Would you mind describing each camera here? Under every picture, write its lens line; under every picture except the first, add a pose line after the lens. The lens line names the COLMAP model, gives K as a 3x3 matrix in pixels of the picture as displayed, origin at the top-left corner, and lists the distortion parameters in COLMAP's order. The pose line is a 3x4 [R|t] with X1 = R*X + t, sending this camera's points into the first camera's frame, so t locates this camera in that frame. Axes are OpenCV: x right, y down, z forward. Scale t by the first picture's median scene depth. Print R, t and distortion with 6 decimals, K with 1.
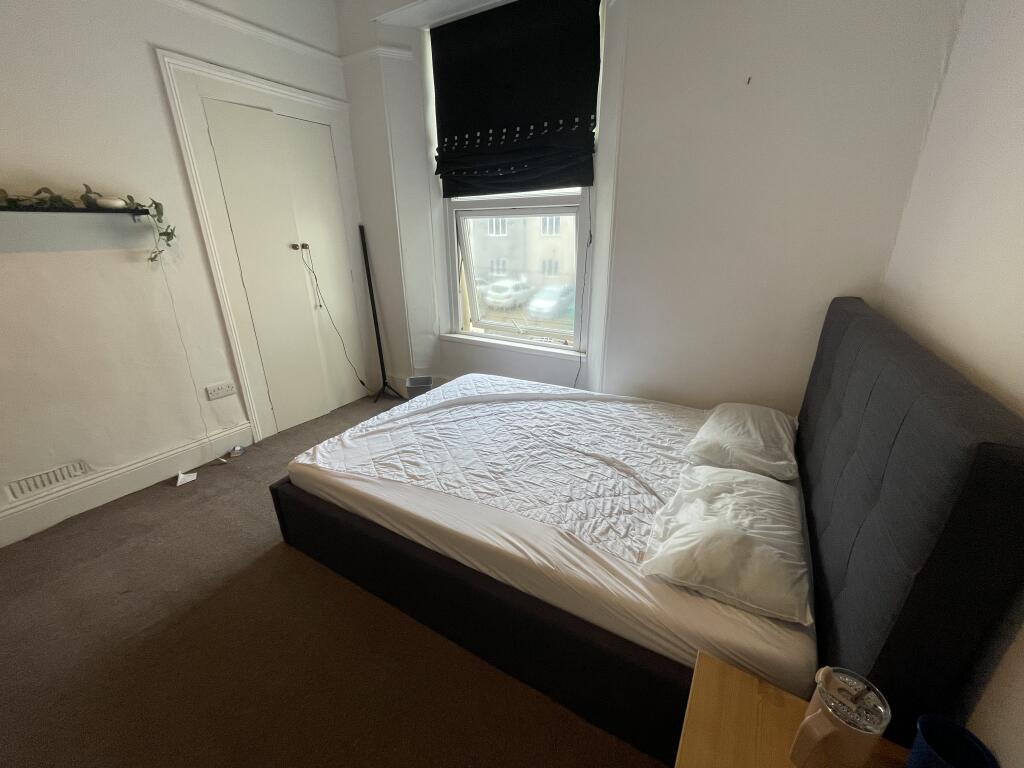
lens RADIAL K [[413.0, 0, 512.0], [0, 413.0, 384.0], [0, 0, 1]] dist [-0.003451, 0.000078]
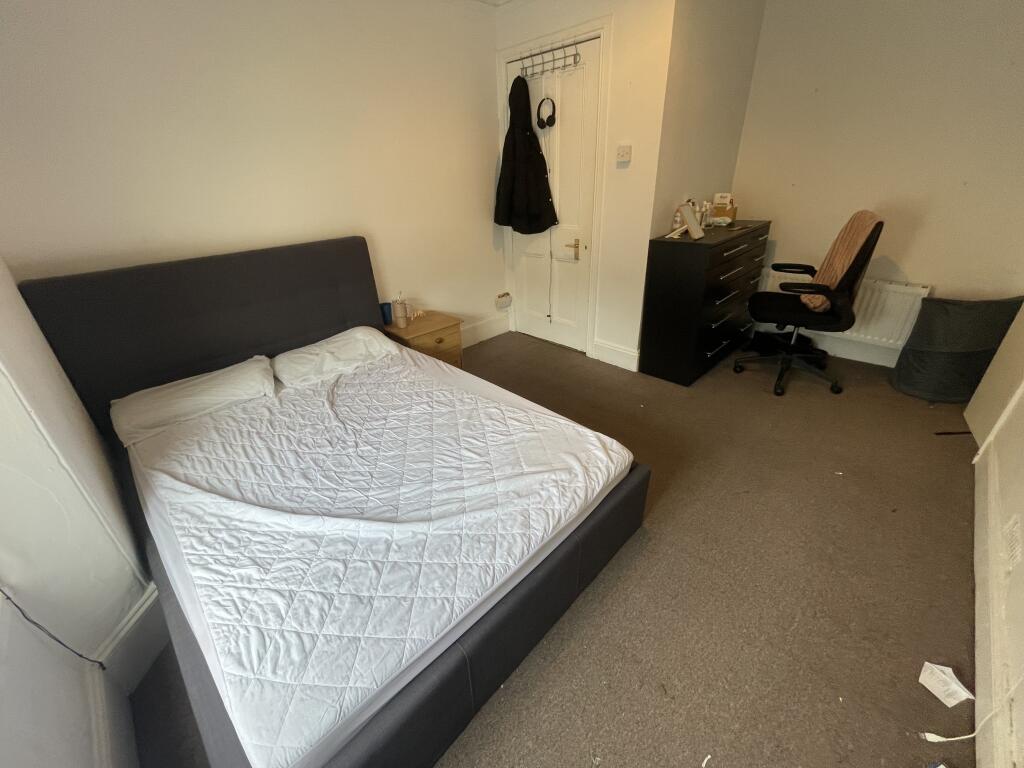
lens RADIAL K [[413.0, 0, 512.0], [0, 413.0, 384.0], [0, 0, 1]] dist [-0.003451, 0.000078]
pose [[-0.967724, -0.071657, 0.241610, -0.389067], [0.129908, 0.679687, 0.721907, -0.452037], [-0.215949, 0.729994, -0.648440, 1.198371]]
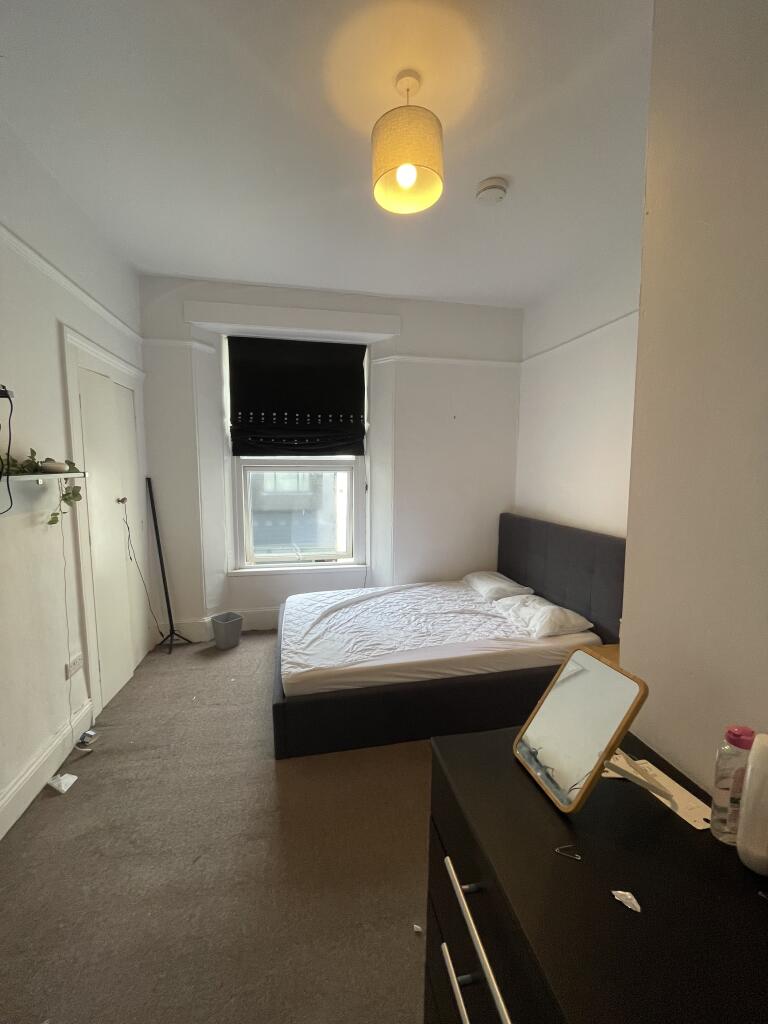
lens RADIAL K [[413.0, 0, 384.0], [0, 413.0, 512.0], [0, 0, 1]] dist [-0.003451, 0.000078]
pose [[0.737945, -0.063036, 0.671910, -0.857976], [0.225002, 0.961643, -0.156897, -0.013045], [-0.636248, 0.266962, 0.723823, -0.126852]]
